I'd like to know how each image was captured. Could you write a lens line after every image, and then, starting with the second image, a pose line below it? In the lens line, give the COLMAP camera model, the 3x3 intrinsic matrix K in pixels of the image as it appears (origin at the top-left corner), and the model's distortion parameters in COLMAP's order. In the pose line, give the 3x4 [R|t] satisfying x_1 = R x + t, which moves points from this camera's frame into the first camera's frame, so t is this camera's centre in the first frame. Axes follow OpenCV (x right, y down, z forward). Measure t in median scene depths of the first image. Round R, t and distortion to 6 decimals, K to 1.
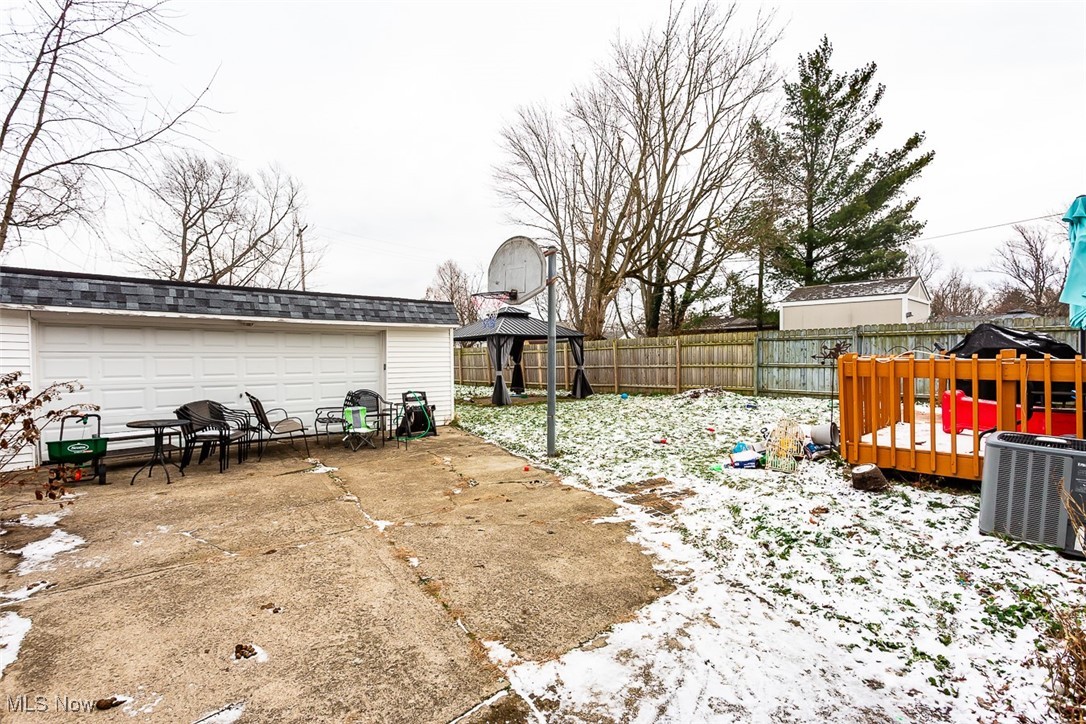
lens RADIAL K [[516.9, 0, 543.9], [0, 516.9, 354.2], [0, 0, 1]] dist [-0.004886, 0.000564]
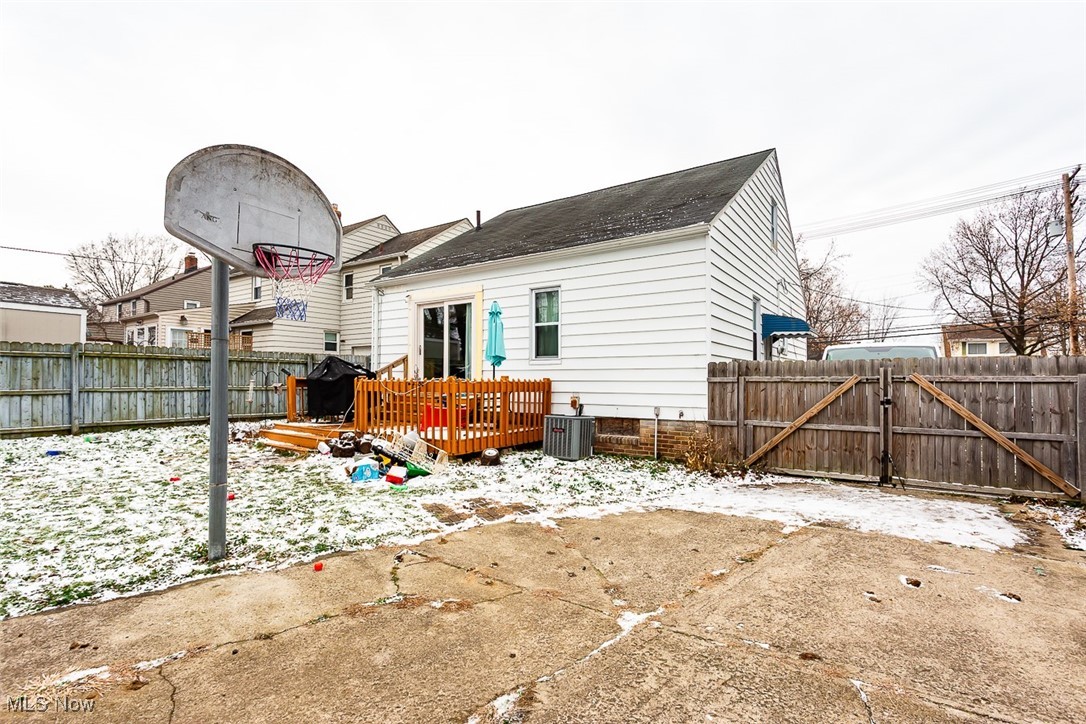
lens RADIAL K [[516.9, 0, 540.8], [0, 516.9, 370.0], [0, 0, 1]] dist [-0.004886, 0.000564]
pose [[-0.236250, 0.026318, 0.971336, -1.155133], [-0.002372, 0.999615, -0.027661, 0.027464], [-0.971690, -0.008838, -0.236096, 1.561221]]
